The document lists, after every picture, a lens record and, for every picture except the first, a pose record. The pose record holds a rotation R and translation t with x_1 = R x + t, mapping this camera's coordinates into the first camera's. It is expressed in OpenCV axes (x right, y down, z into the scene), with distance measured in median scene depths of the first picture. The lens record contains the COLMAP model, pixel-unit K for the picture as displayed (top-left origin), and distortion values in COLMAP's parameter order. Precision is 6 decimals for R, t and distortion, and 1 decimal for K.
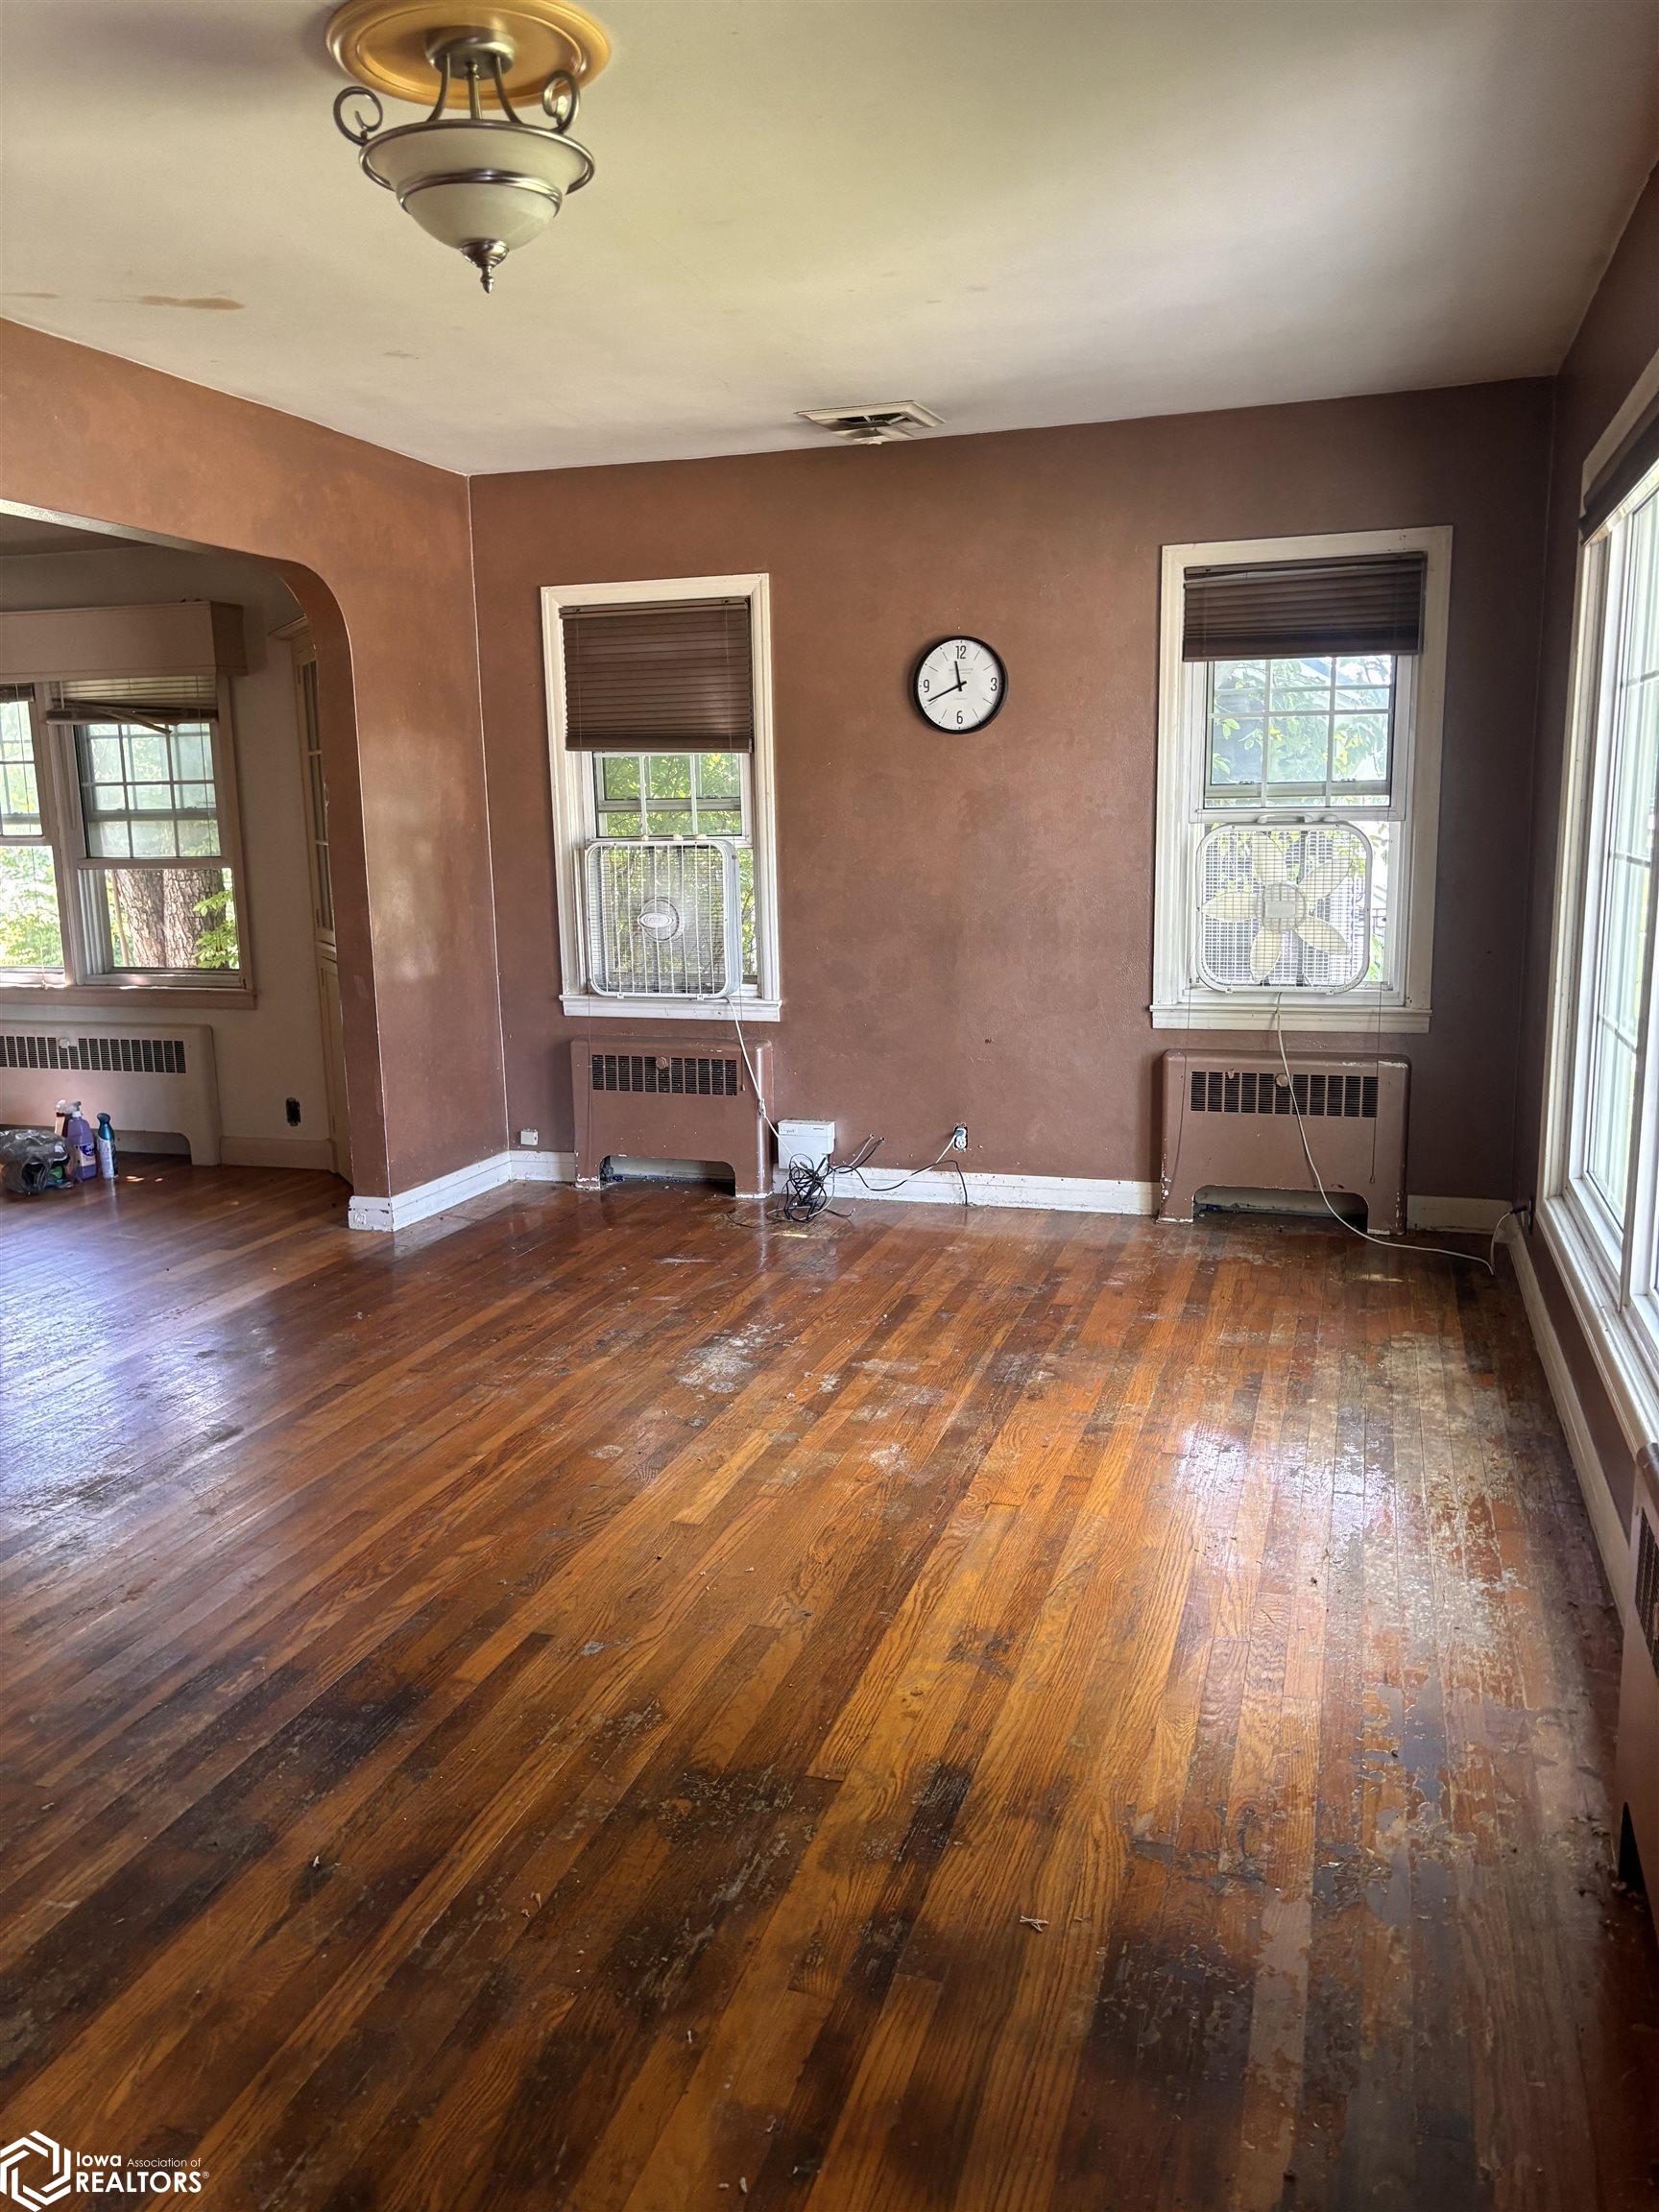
lens RADIAL K [[1653.8, 0, 825.7], [0, 1653.8, 1118.7], [0, 0, 1]] dist [0.004569, -0.021194]
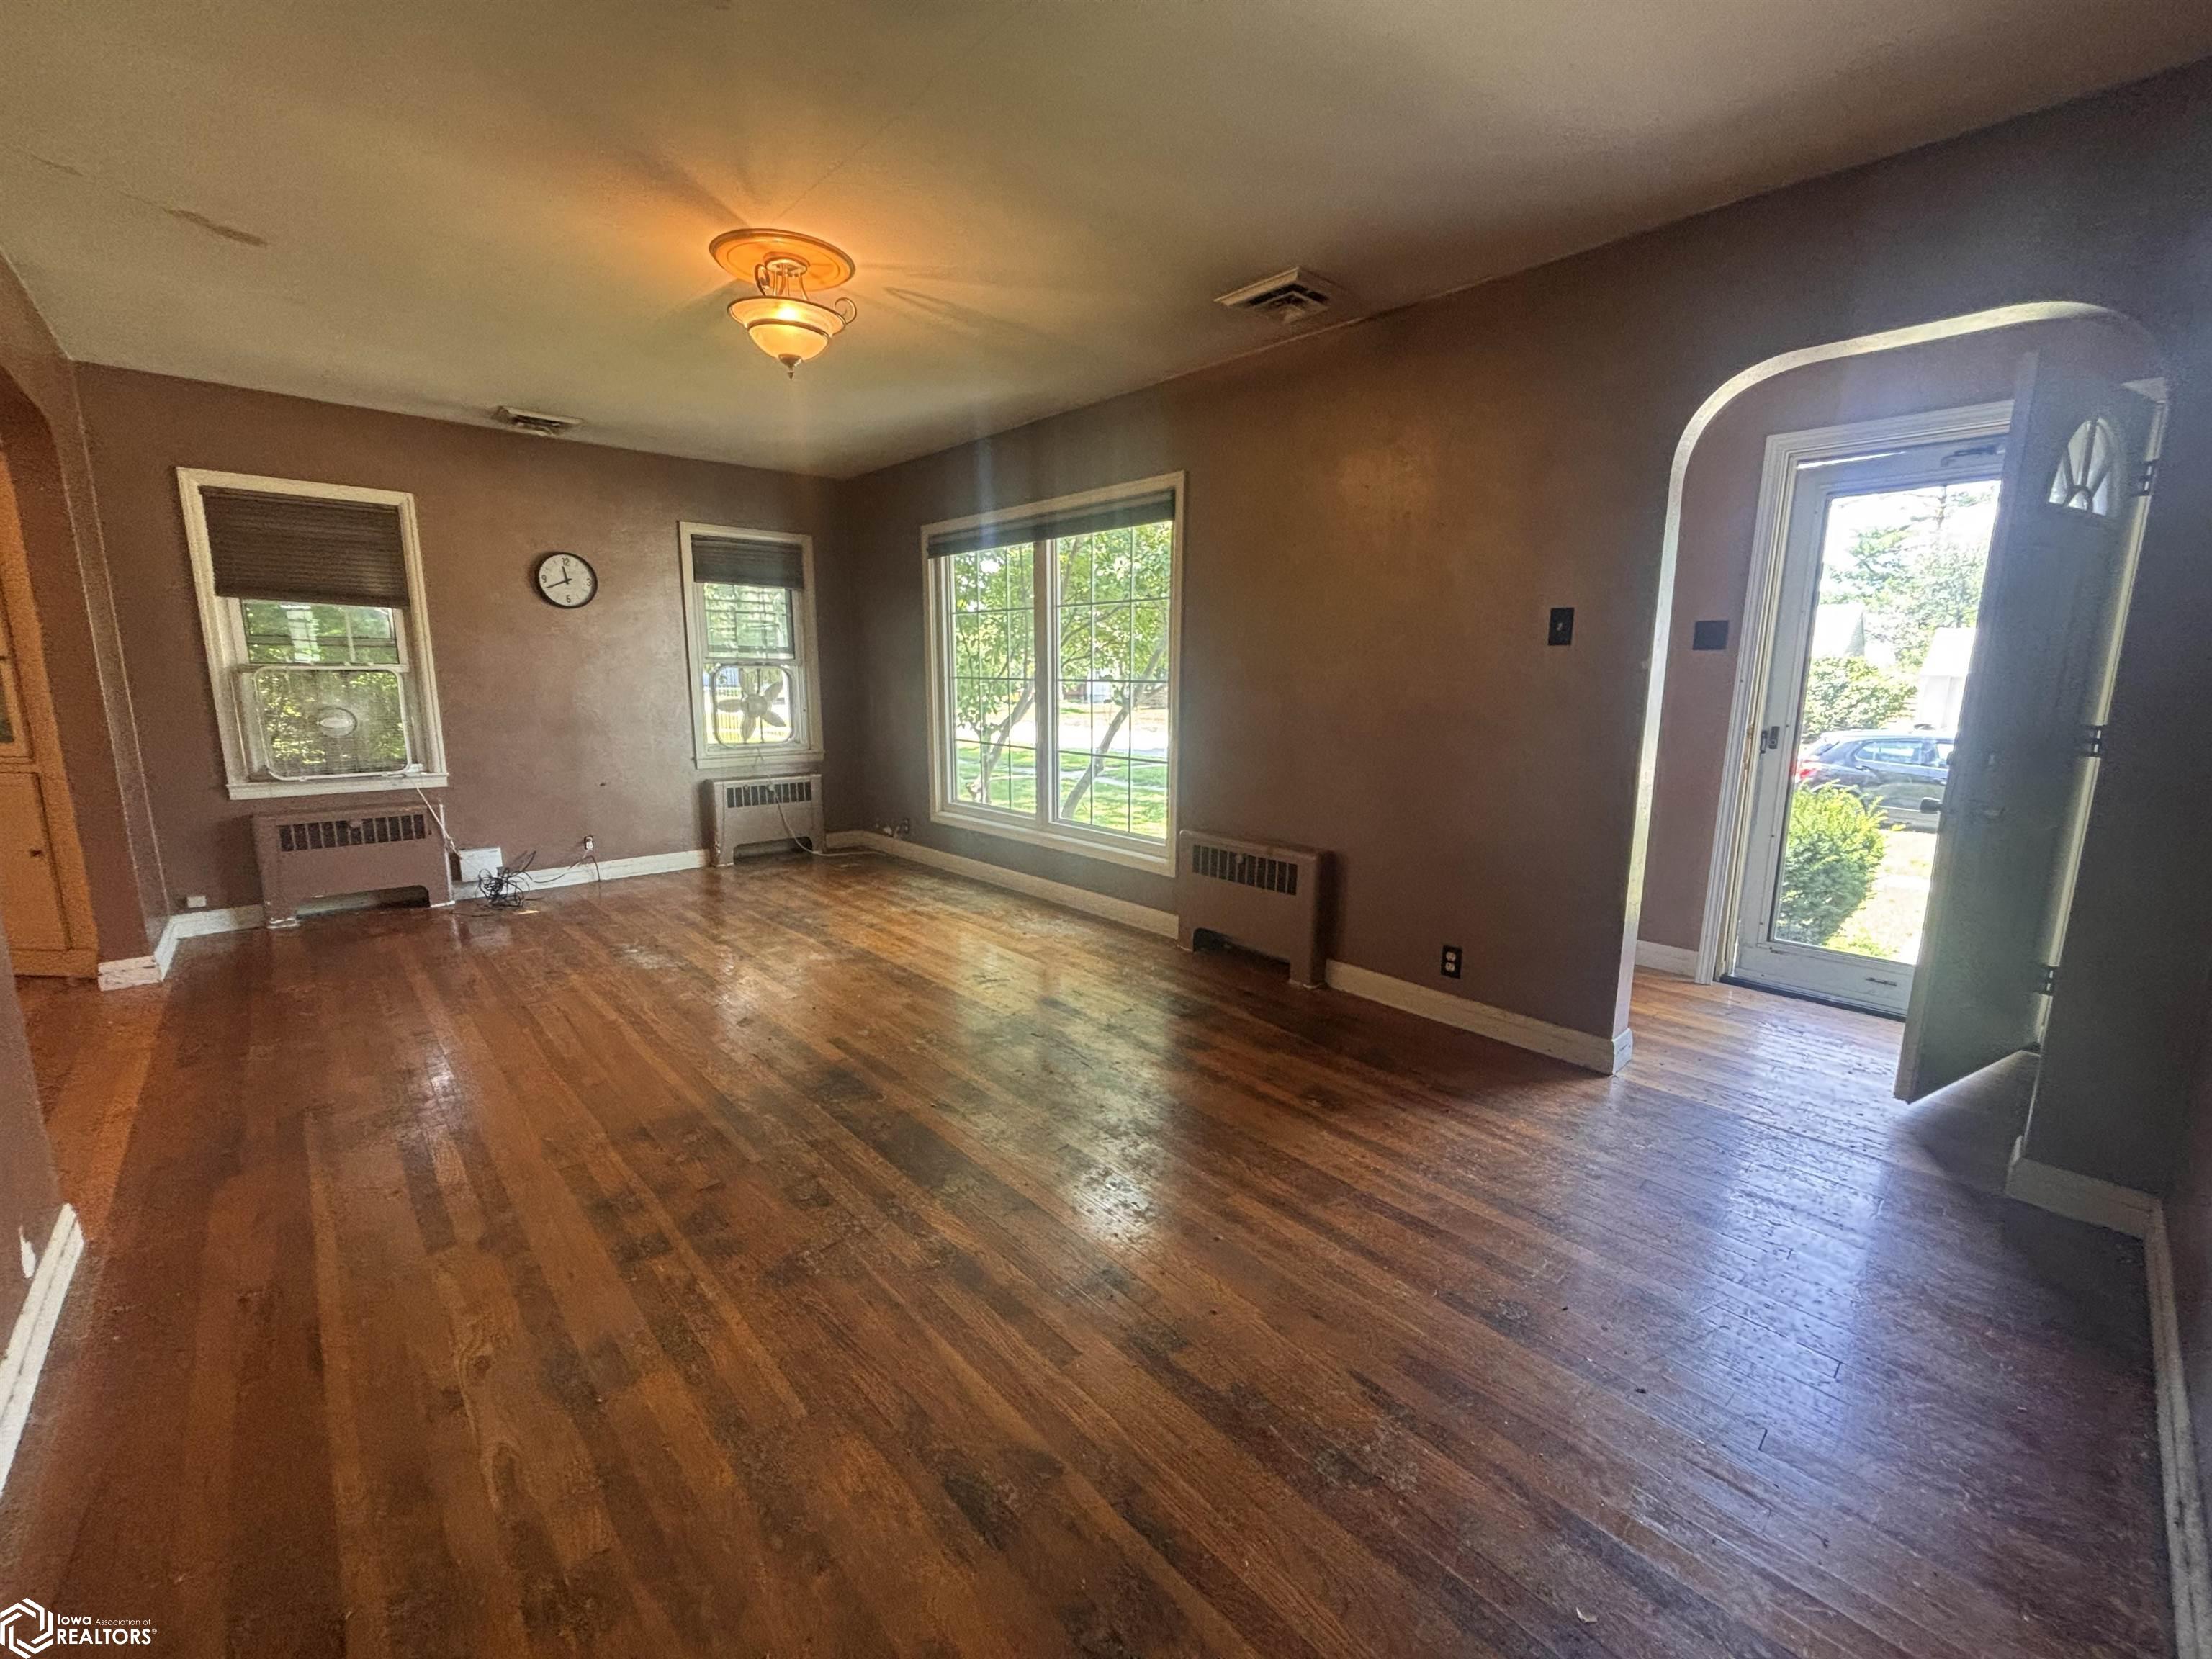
lens RADIAL K [[900.8, 0, 1110.0], [0, 900.8, 822.4], [0, 0, 1]] dist [-0.004563, 0.001433]
pose [[0.491238, -0.122322, 0.862393, -0.503542], [0.147851, 0.987432, 0.055838, 0.019843], [-0.858385, 0.100076, 0.503150, 0.067323]]
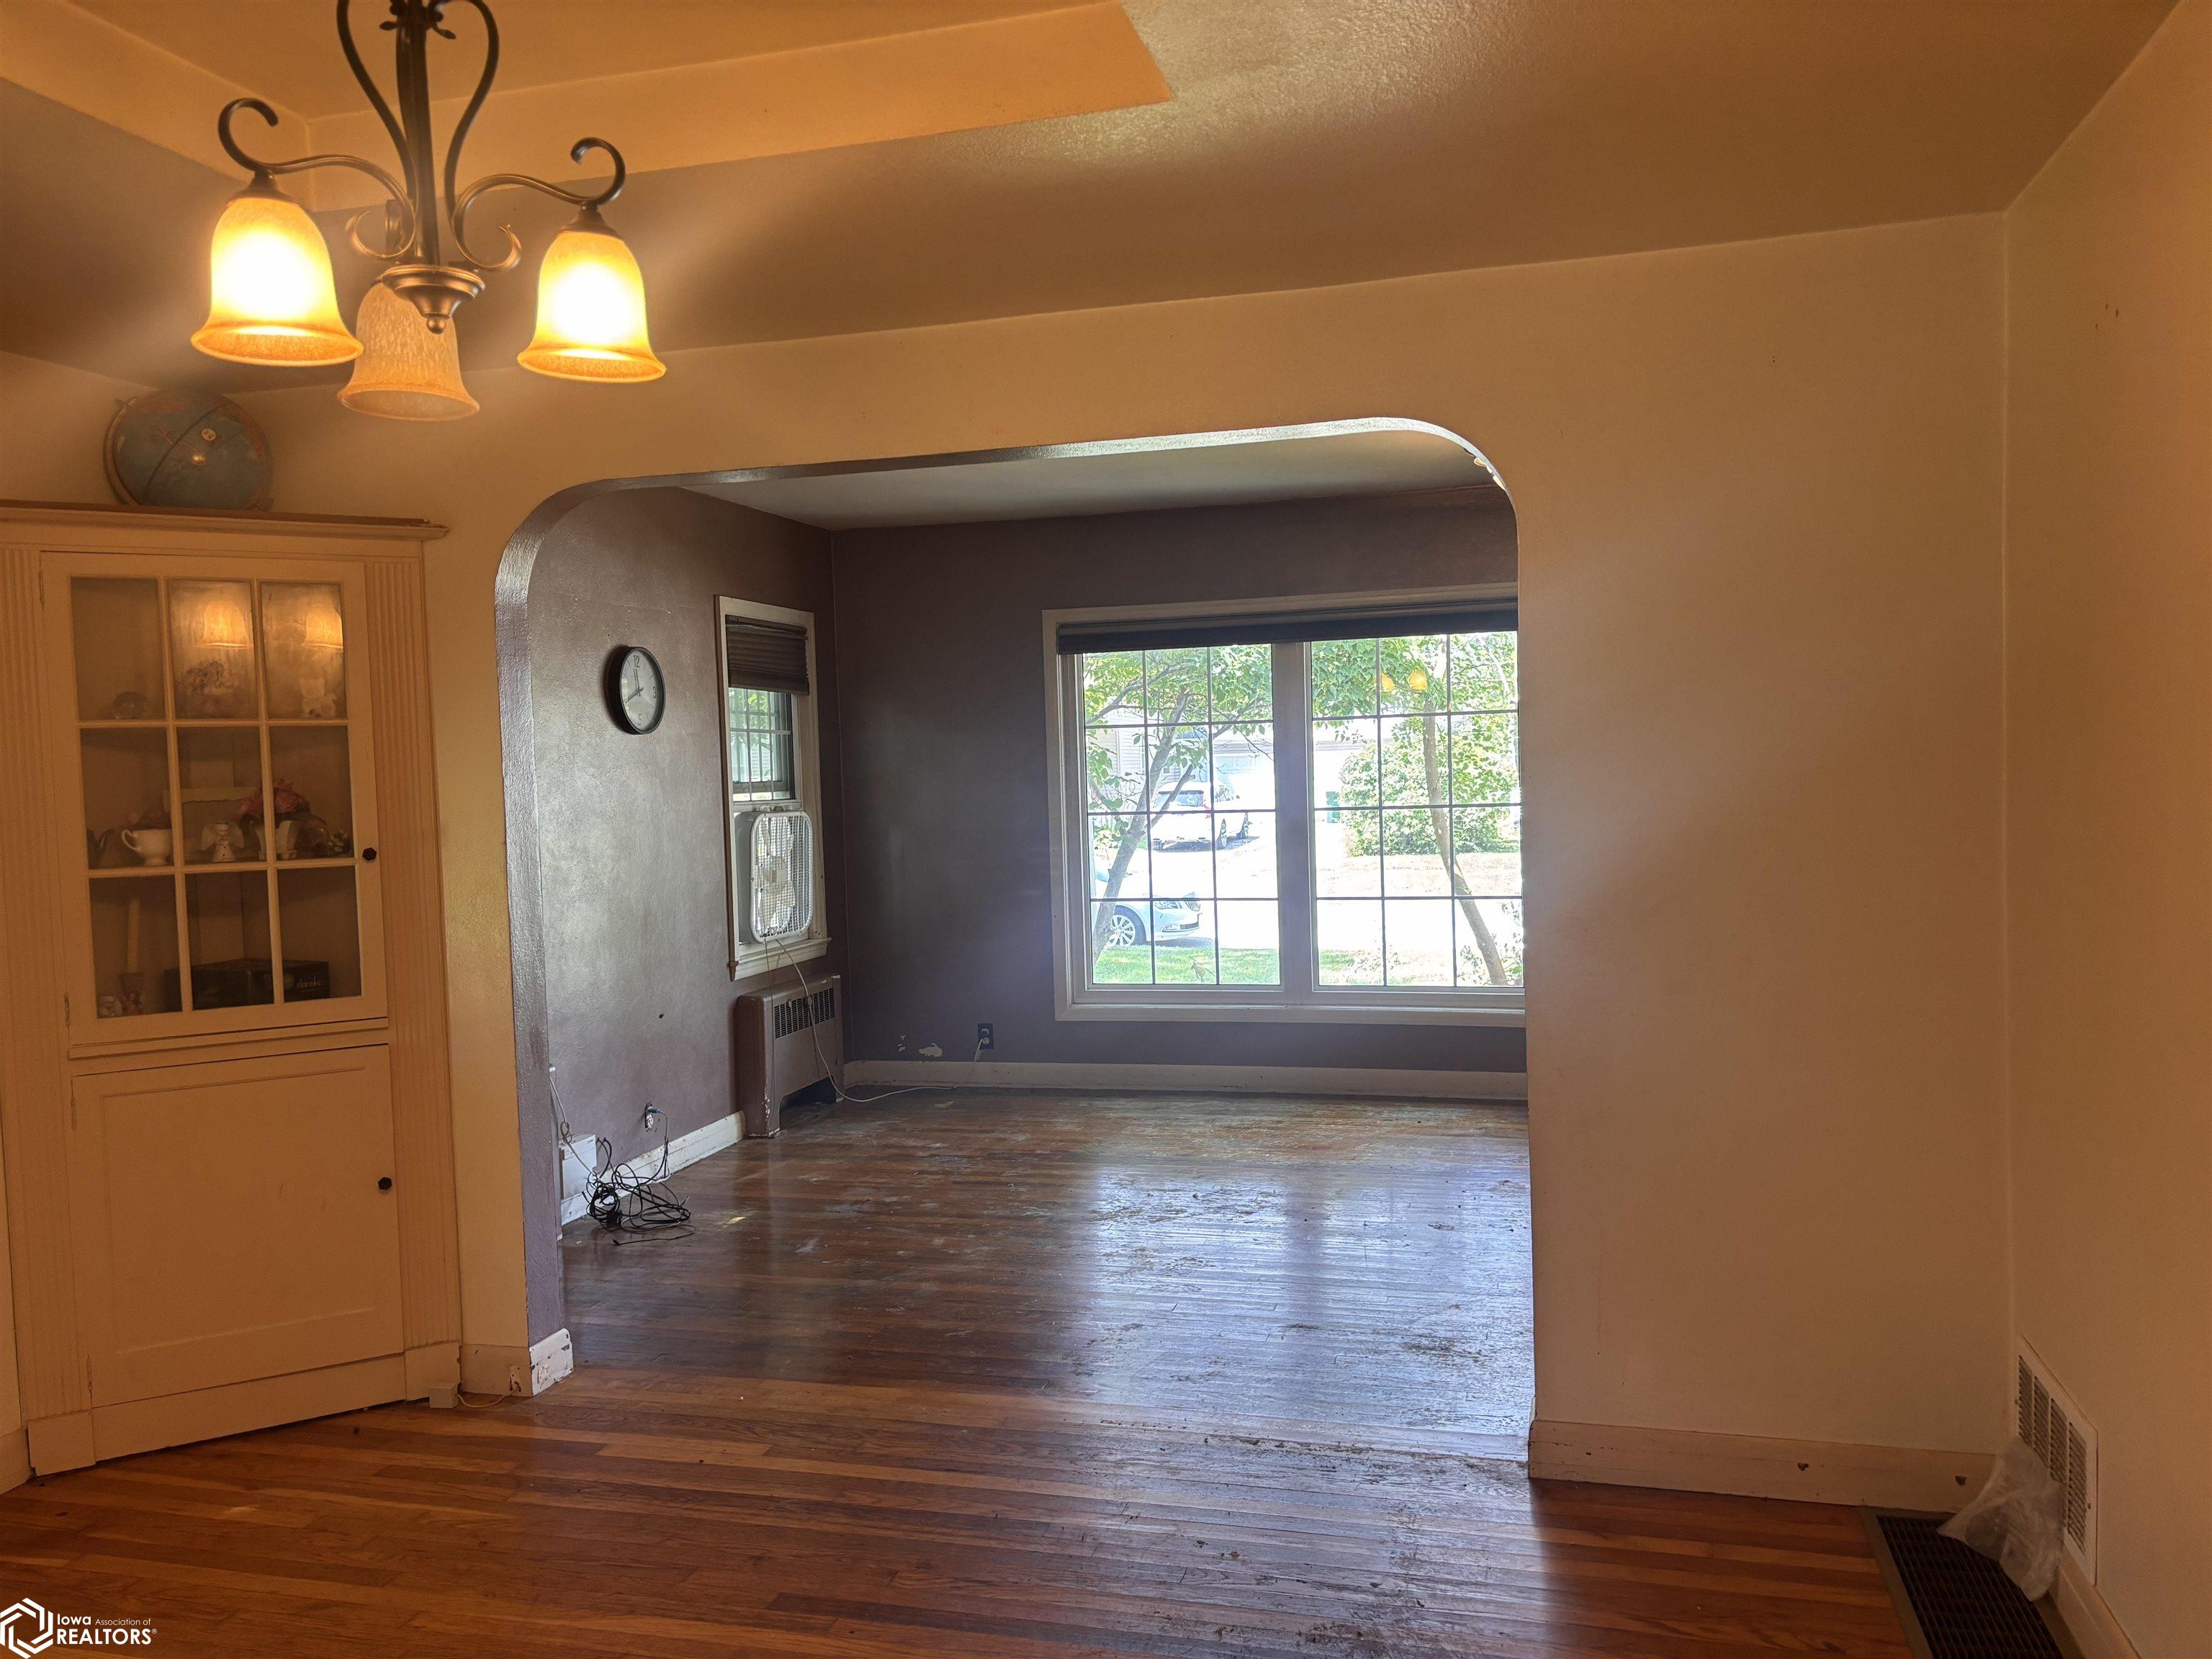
lens RADIAL K [[1653.8, 0, 1098.7], [0, 1653.8, 828.6], [0, 0, 1]] dist [0.004569, -0.021194]
pose [[-0.039597, -0.015410, 0.999097, -1.060419], [0.226924, 0.973616, 0.024011, -0.138467], [-0.973107, 0.227670, -0.035055, 0.799737]]
